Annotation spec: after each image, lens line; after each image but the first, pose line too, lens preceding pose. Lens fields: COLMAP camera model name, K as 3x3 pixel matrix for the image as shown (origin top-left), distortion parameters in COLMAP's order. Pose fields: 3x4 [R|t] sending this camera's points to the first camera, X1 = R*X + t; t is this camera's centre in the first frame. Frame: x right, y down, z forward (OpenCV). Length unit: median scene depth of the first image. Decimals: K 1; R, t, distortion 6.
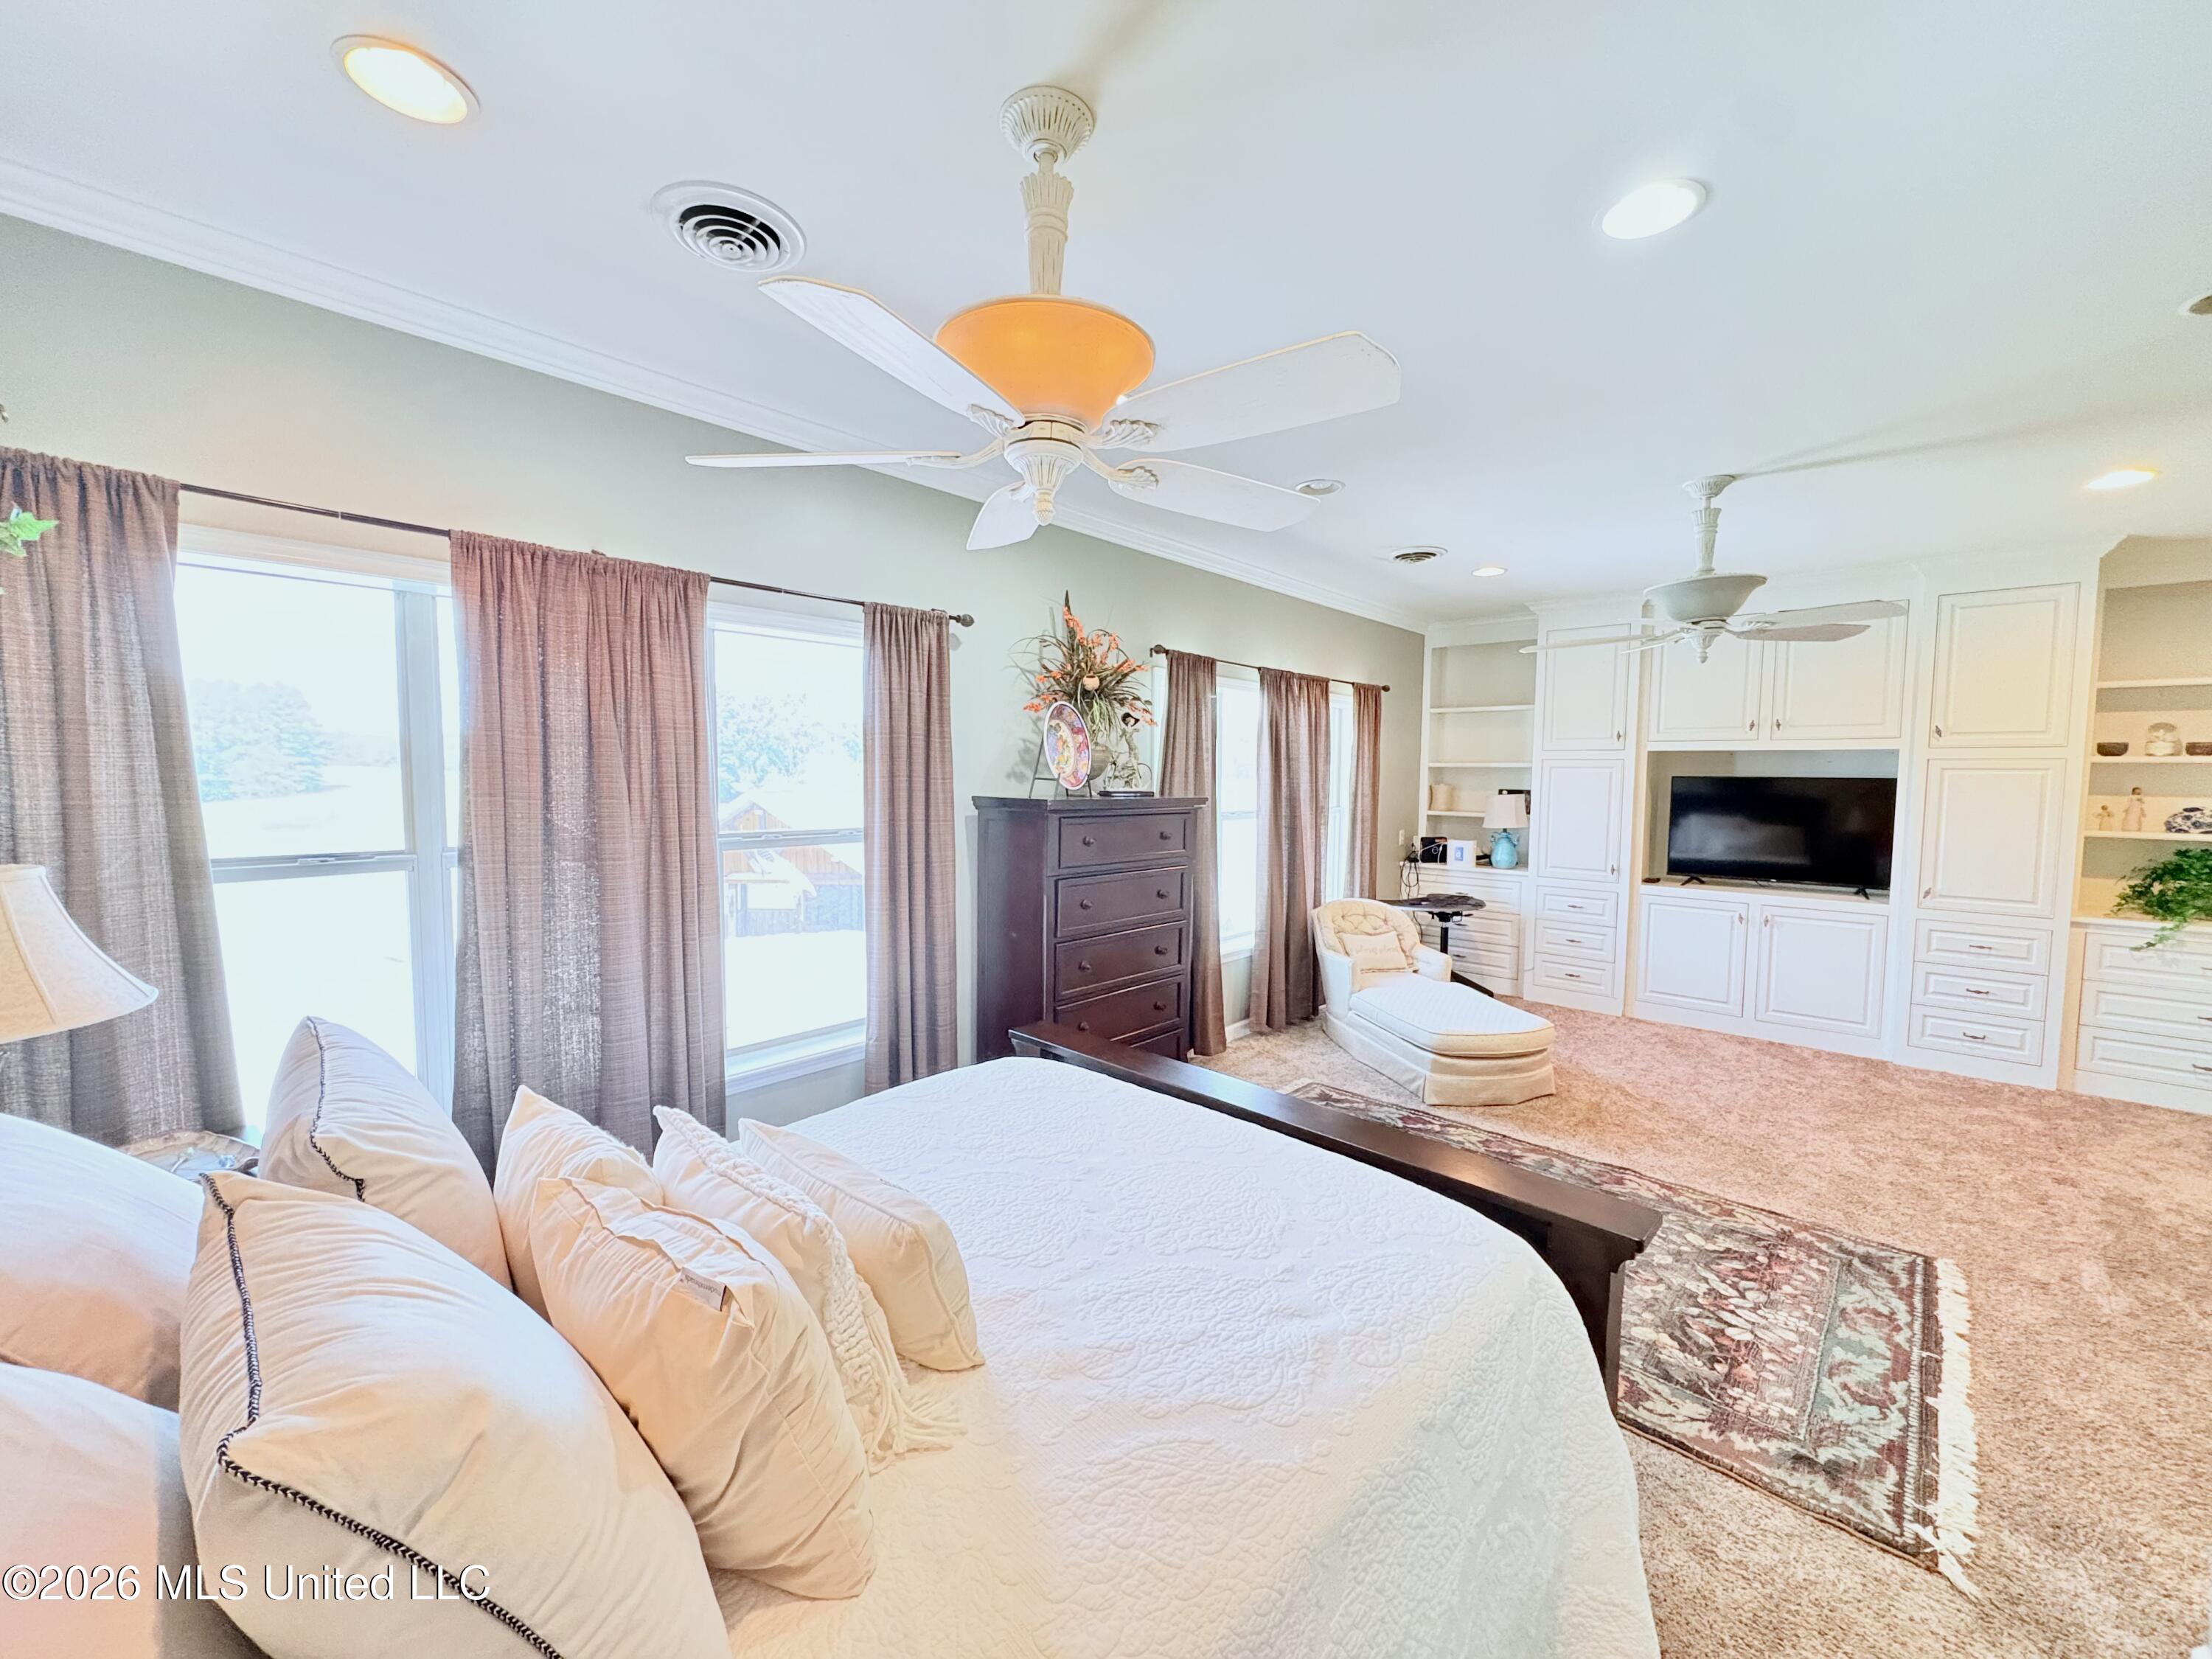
lens RADIAL K [[877.4, 0, 1116.0], [0, 877.4, 835.1], [0, 0, 1]] dist [0.001975, -0.000324]
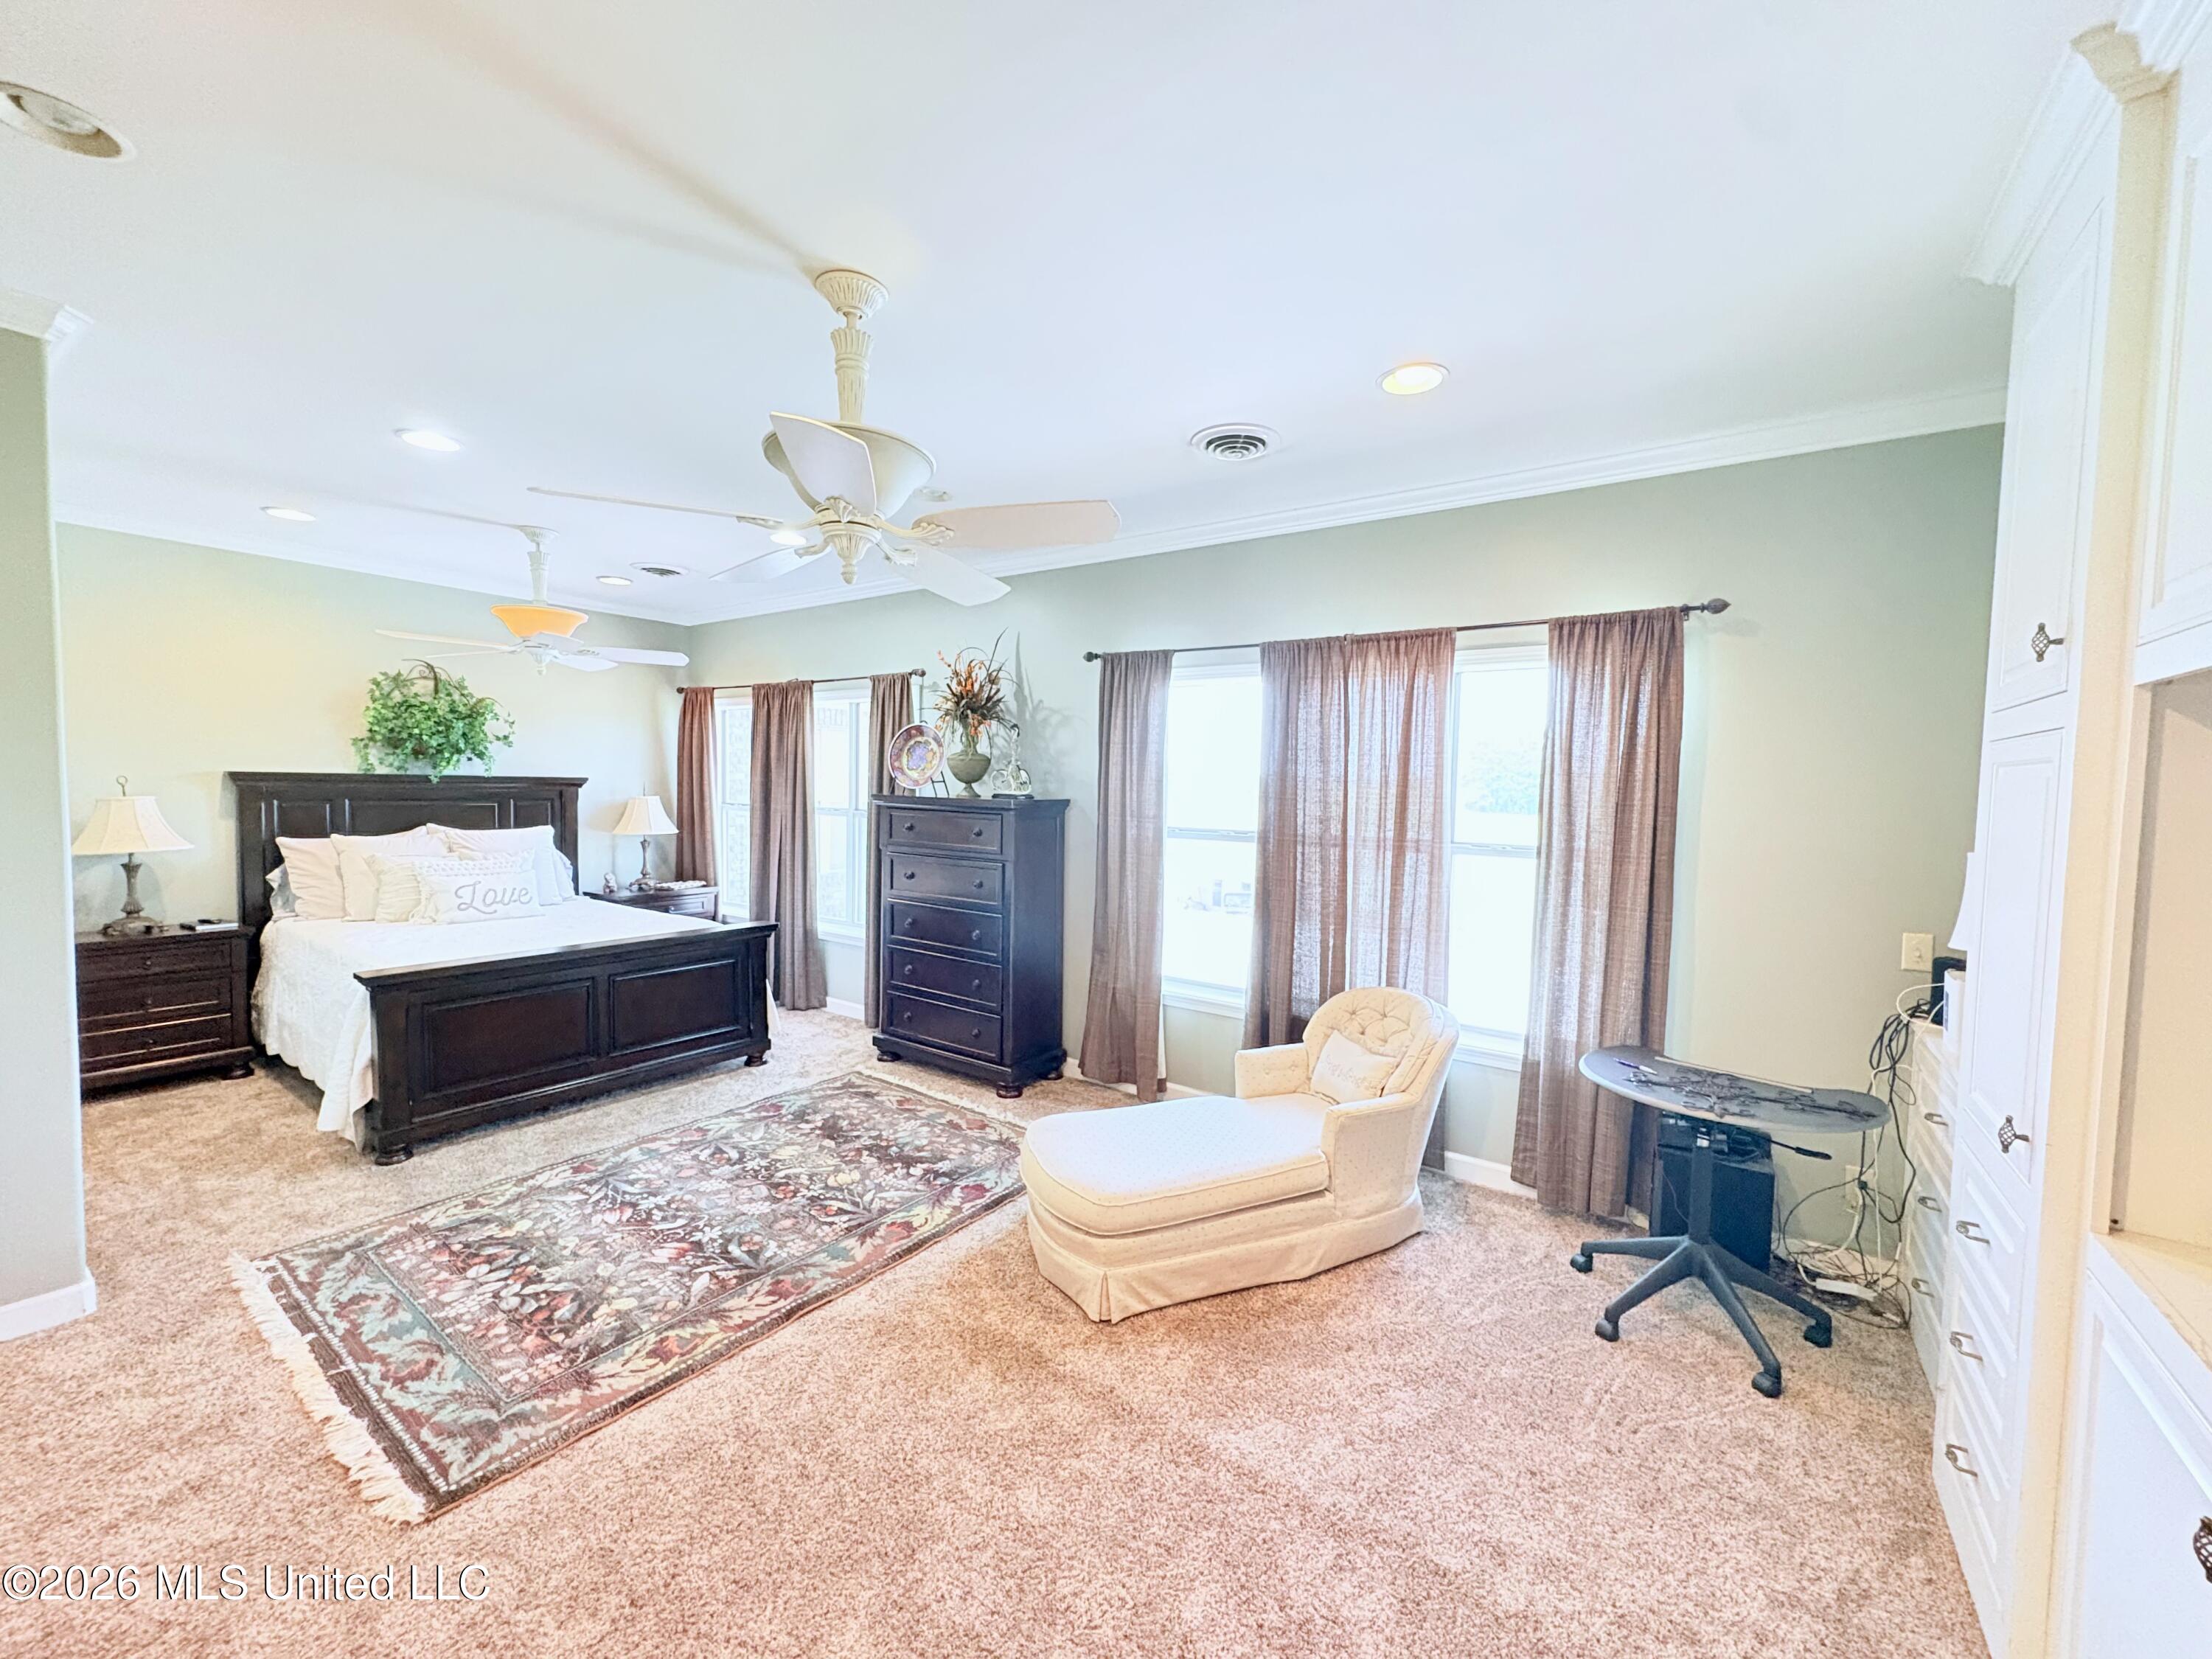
lens RADIAL K [[877.4, 0, 1113.3], [0, 877.4, 824.5], [0, 0, 1]] dist [0.001975, -0.000324]
pose [[0.127919, 0.049559, -0.990546, 1.893139], [-0.085901, 0.995551, 0.038716, -0.106196], [0.988058, 0.080136, 0.131607, 1.609745]]
